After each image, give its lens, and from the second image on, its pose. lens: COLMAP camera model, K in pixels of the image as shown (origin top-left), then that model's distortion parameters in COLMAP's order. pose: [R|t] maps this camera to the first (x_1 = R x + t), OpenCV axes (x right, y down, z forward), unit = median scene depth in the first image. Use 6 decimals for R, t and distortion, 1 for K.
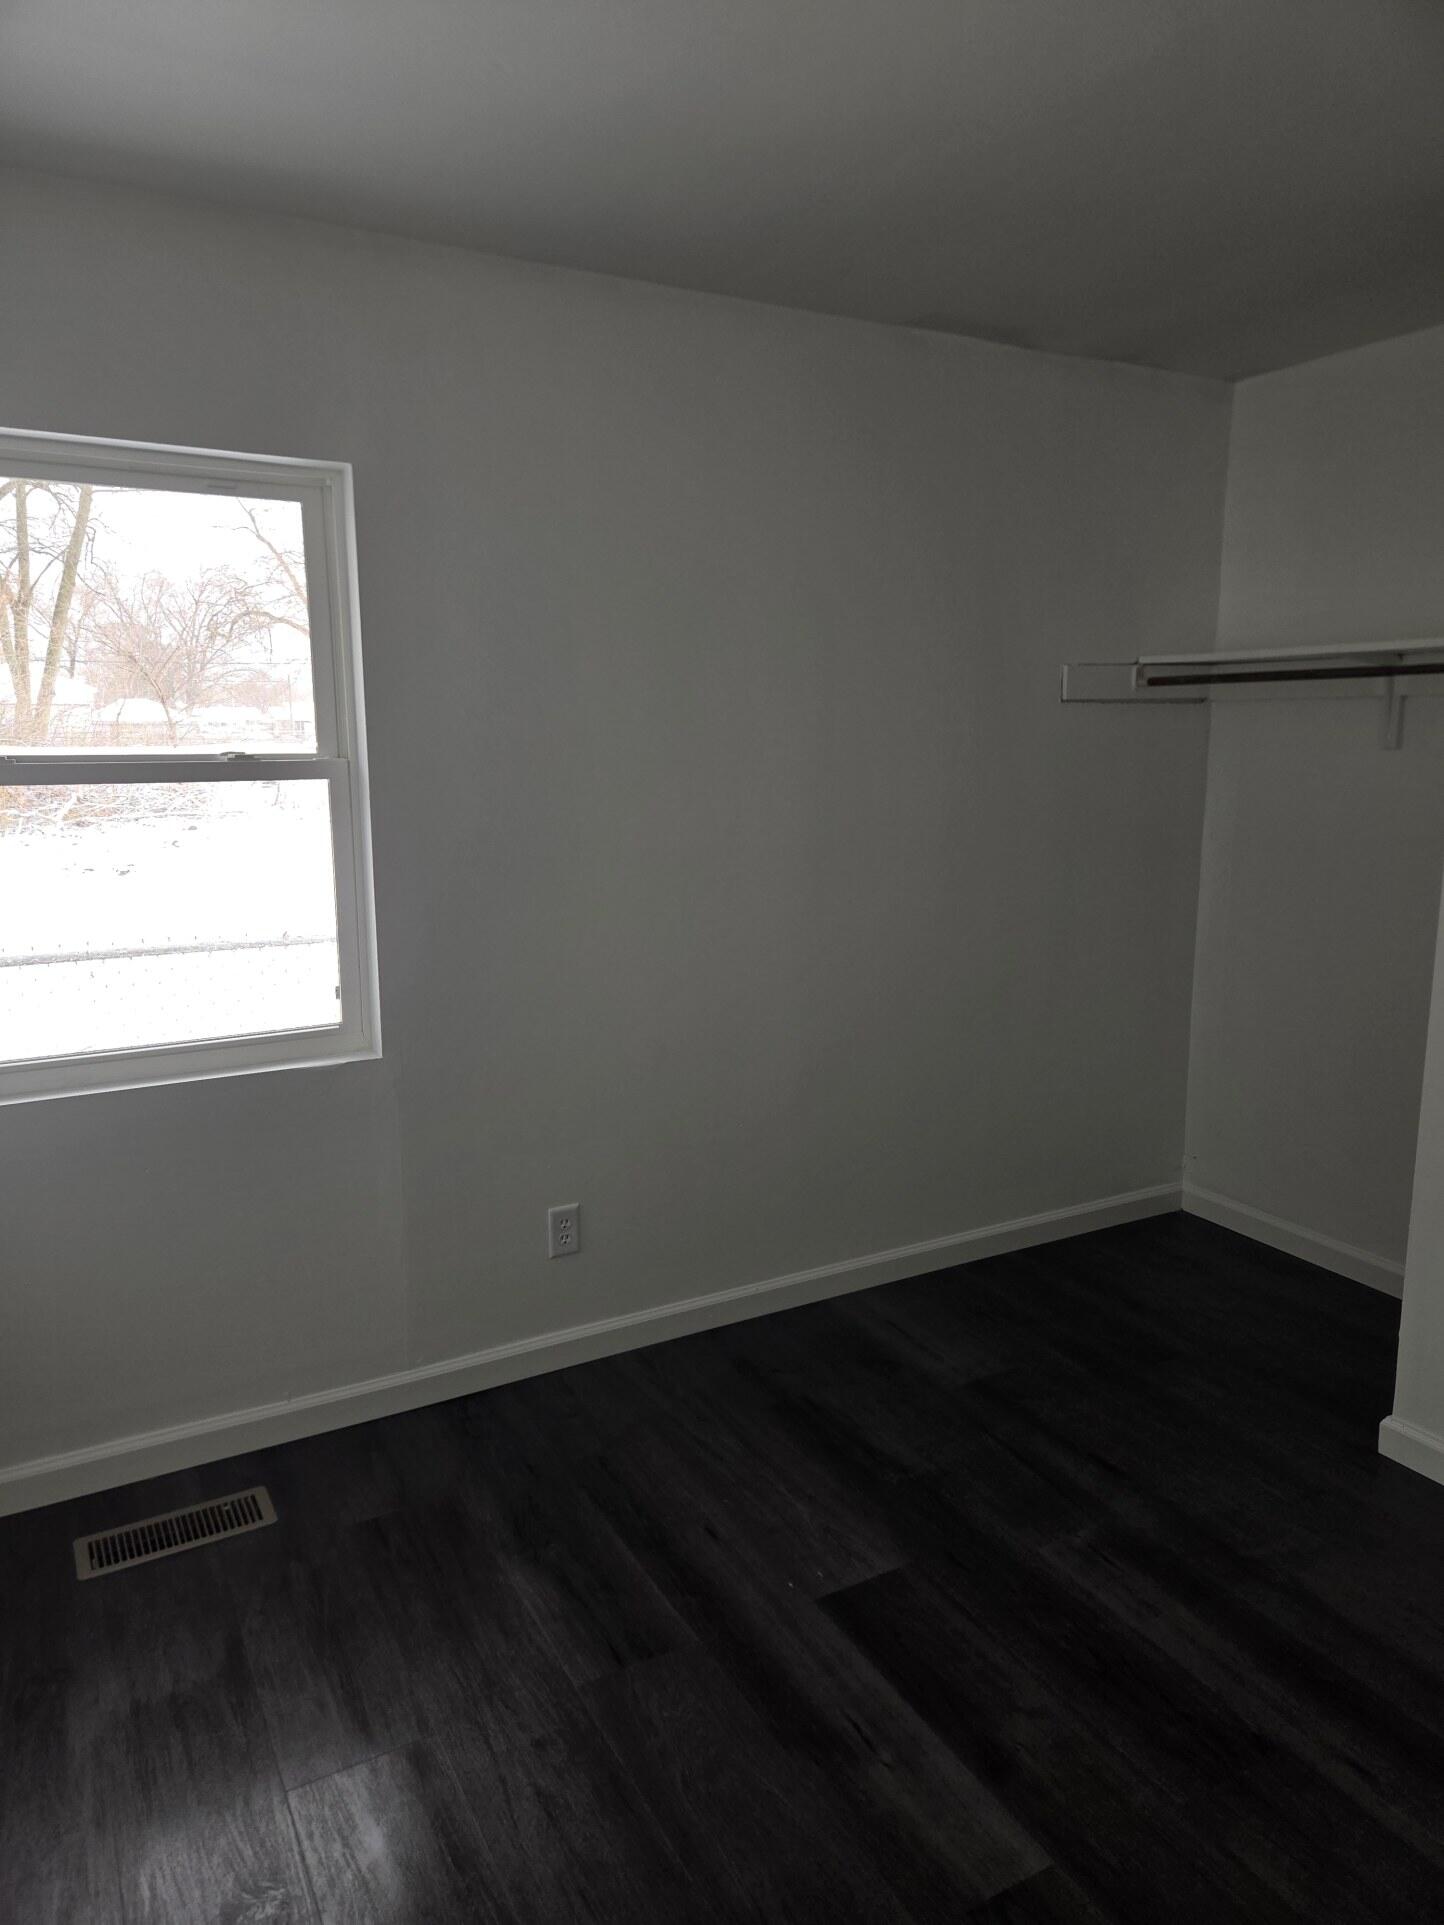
lens RADIAL K [[1283.7, 0, 722.0], [0, 1283.7, 962.5], [0, 0, 1]] dist [0.085380, -0.078064]
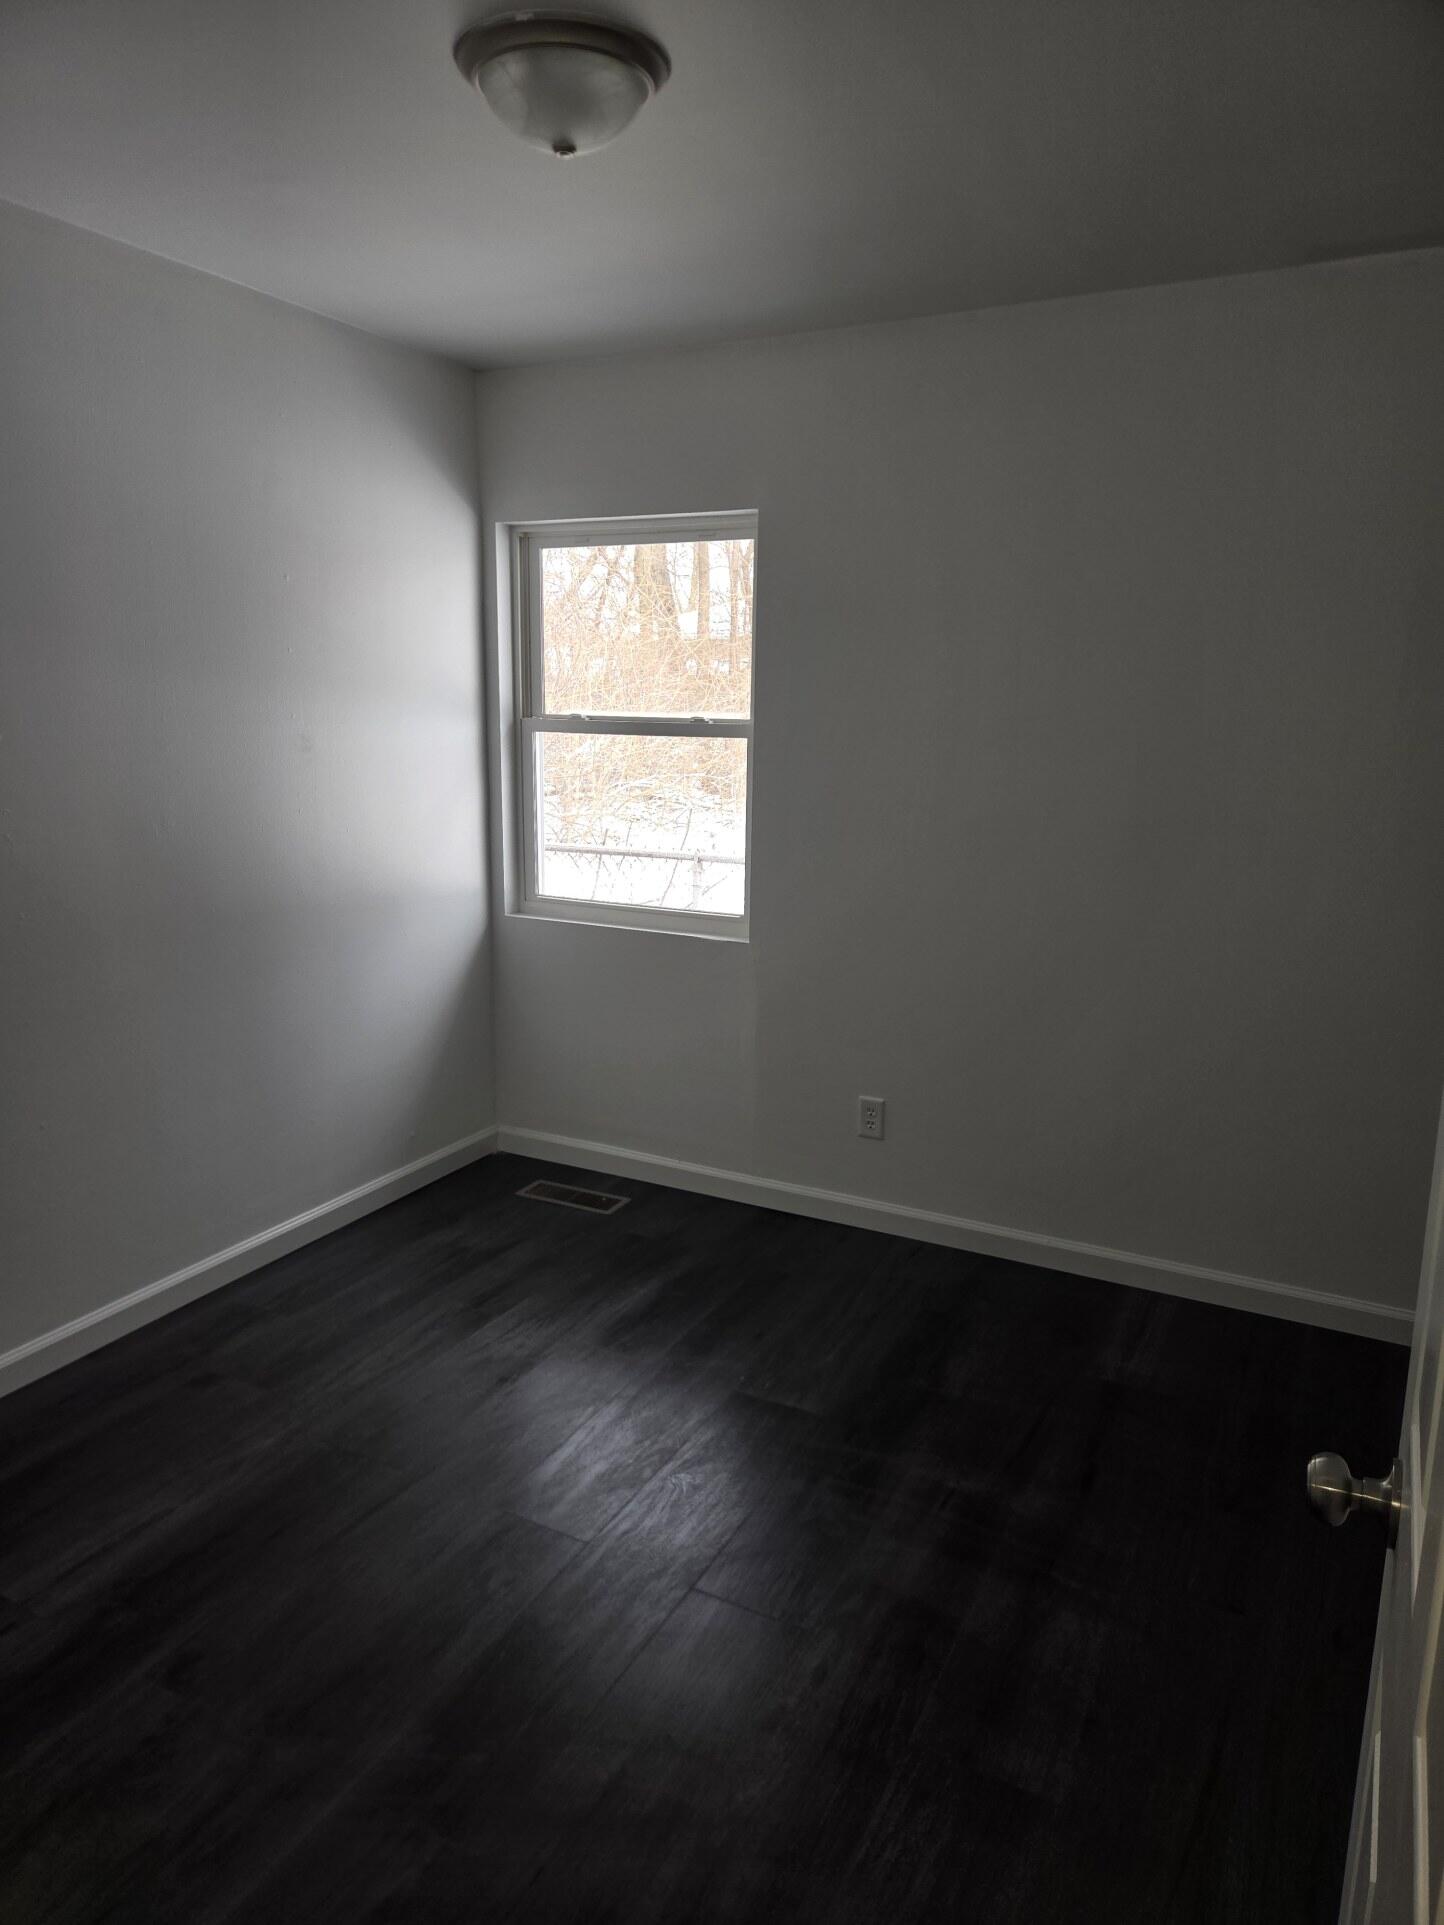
lens RADIAL K [[1283.7, 0, 722.0], [0, 1283.7, 962.5], [0, 0, 1]] dist [0.085380, -0.078064]
pose [[0.540463, 0.187923, -0.820113, 0.881552], [-0.156772, 0.980160, 0.121283, -0.070080], [0.826633, 0.063021, 0.559201, 0.221308]]
